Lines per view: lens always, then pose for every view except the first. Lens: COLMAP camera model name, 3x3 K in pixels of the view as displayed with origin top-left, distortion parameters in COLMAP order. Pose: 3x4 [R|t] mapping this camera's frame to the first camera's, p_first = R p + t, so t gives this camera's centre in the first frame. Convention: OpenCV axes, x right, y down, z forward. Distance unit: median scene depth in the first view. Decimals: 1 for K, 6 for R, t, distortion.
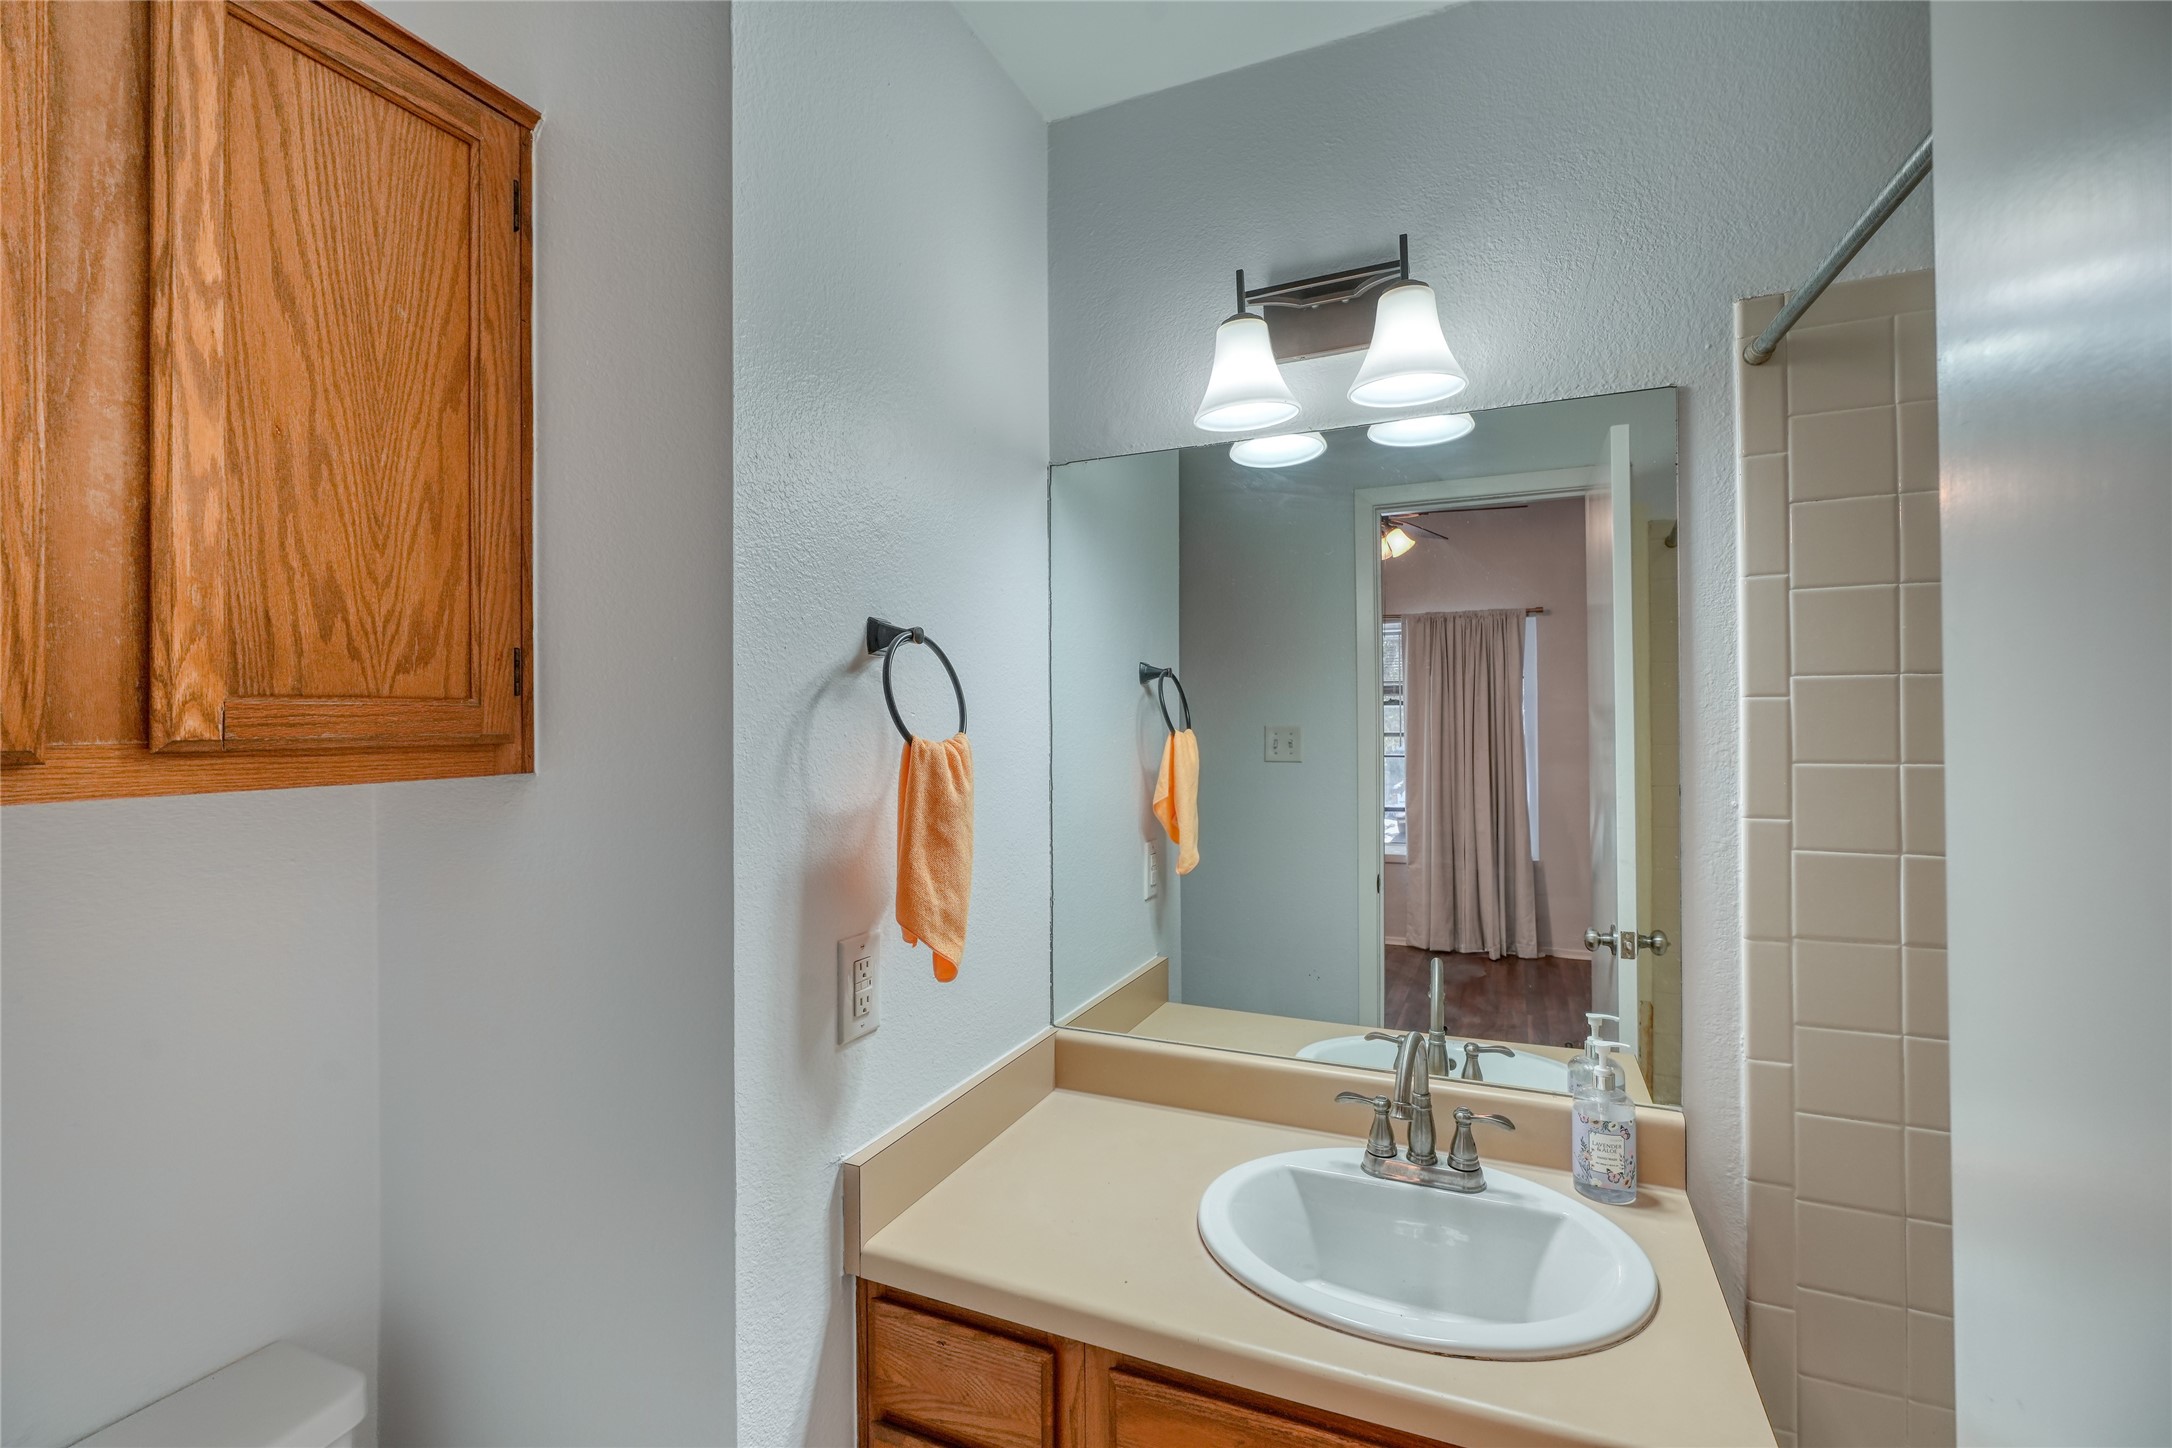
lens RADIAL K [[978.9, 0, 1080.8], [0, 978.9, 721.6], [0, 0, 1]] dist [0.001518, 0.000765]
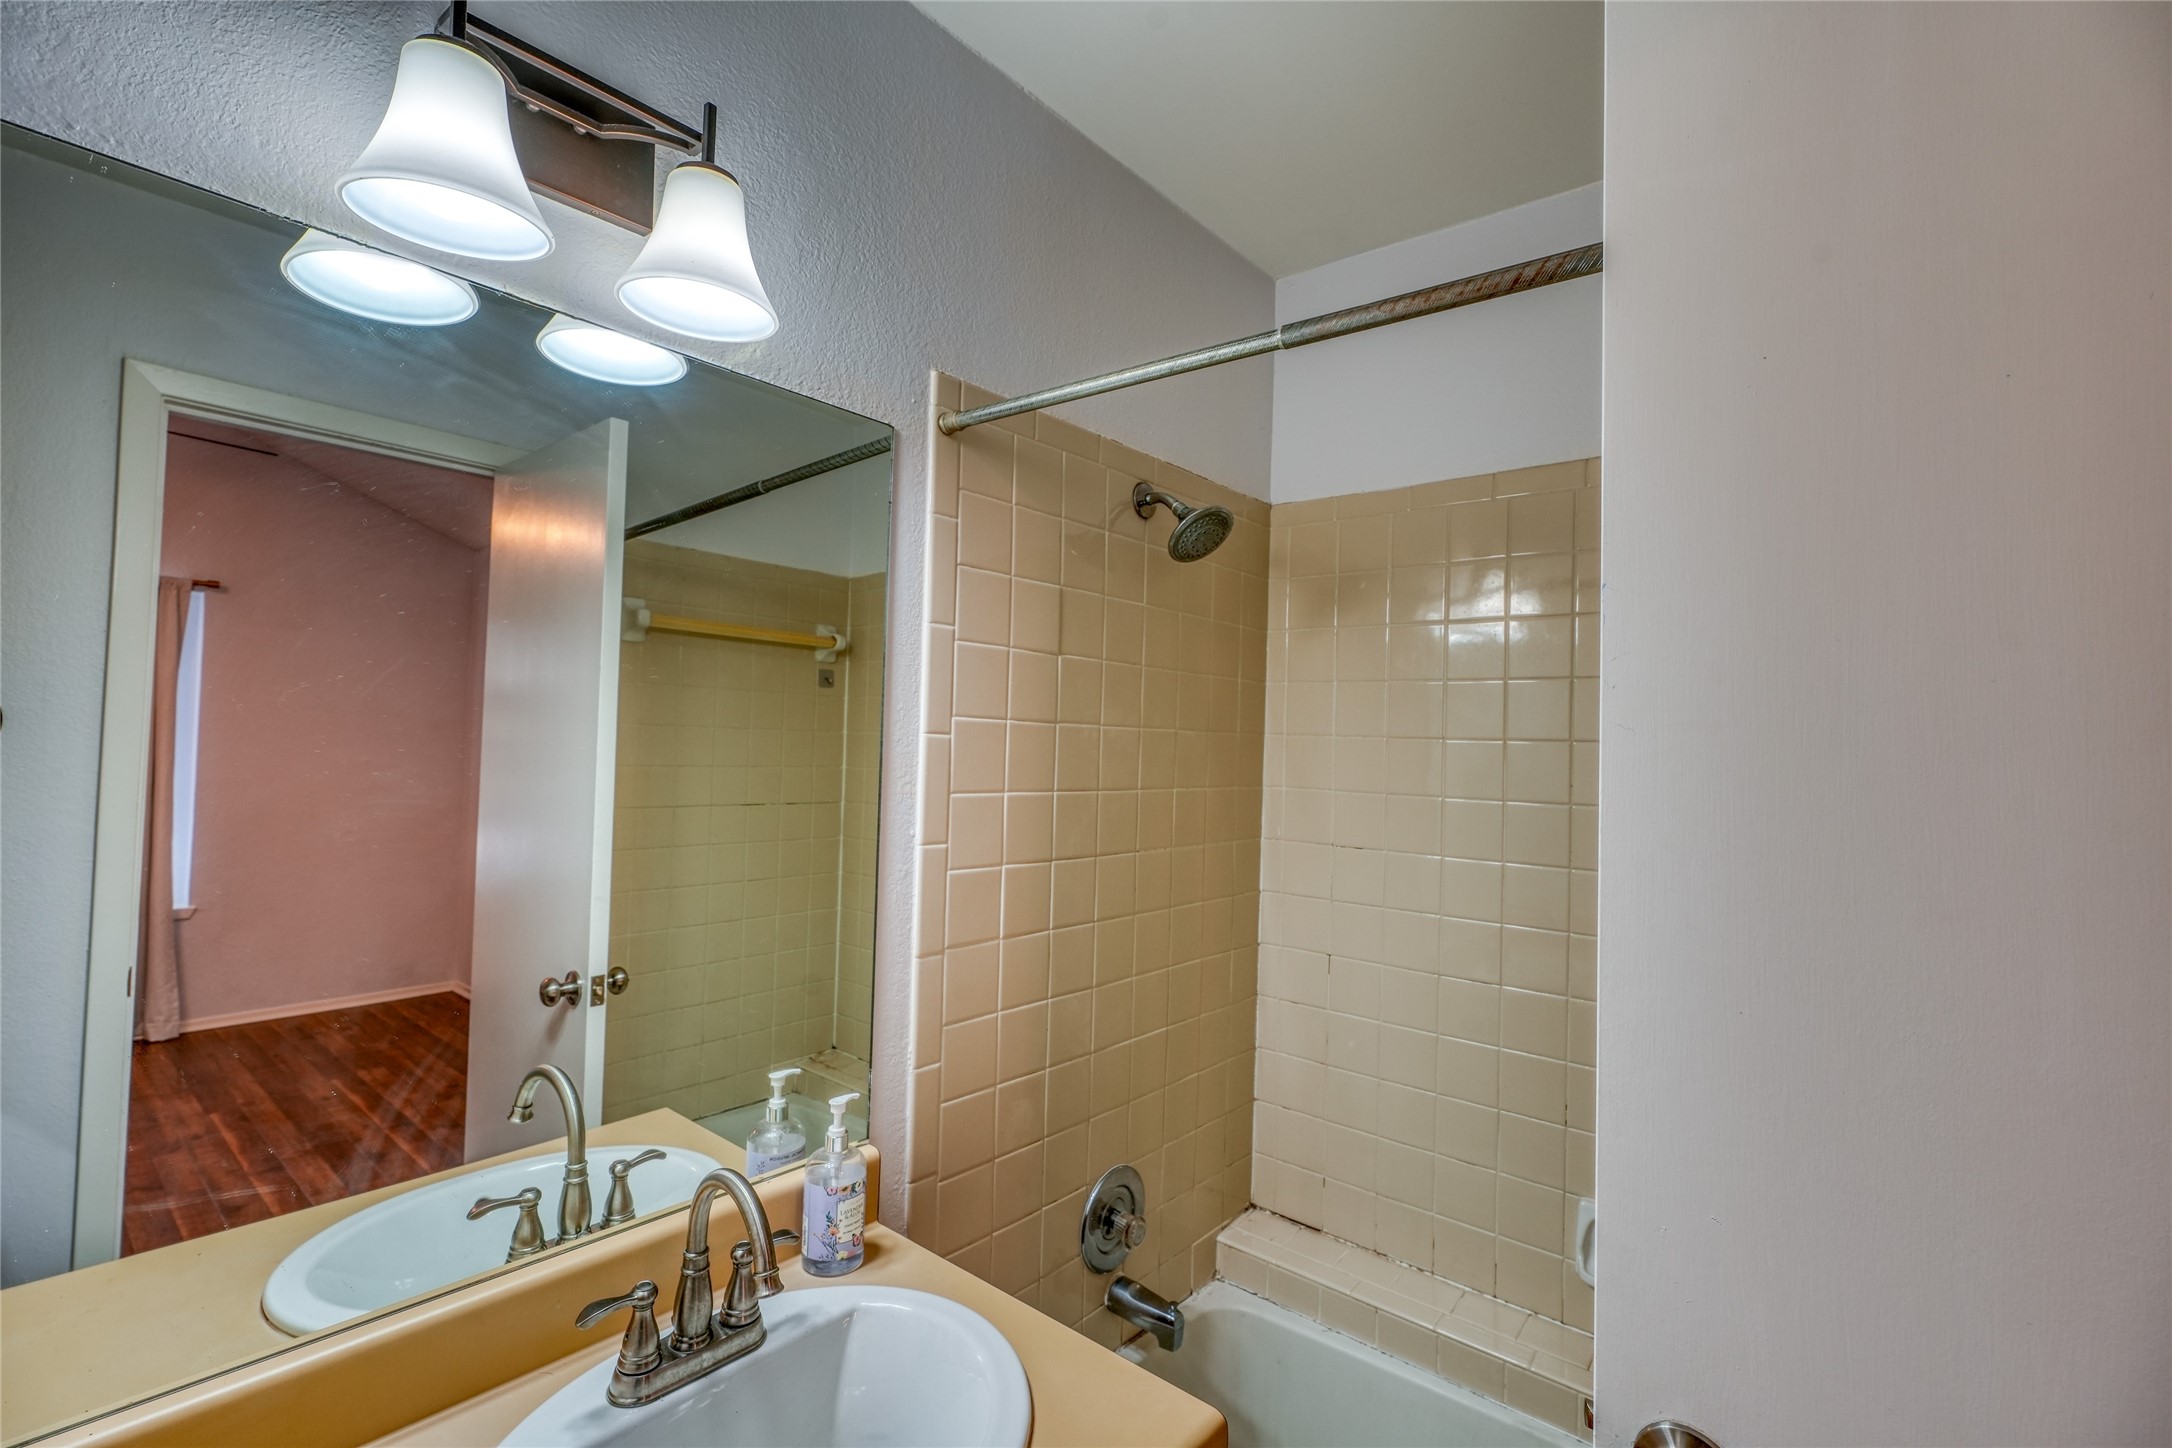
lens RADIAL K [[960.4, 0, 1087.4], [0, 960.4, 727.0], [0, 0, 1]] dist [-0.001040, -0.000179]
pose [[0.281775, 0.038929, 0.958691, -0.287407], [-0.034396, 0.998944, -0.030454, -0.006346], [-0.958864, -0.024394, 0.282816, 0.523734]]
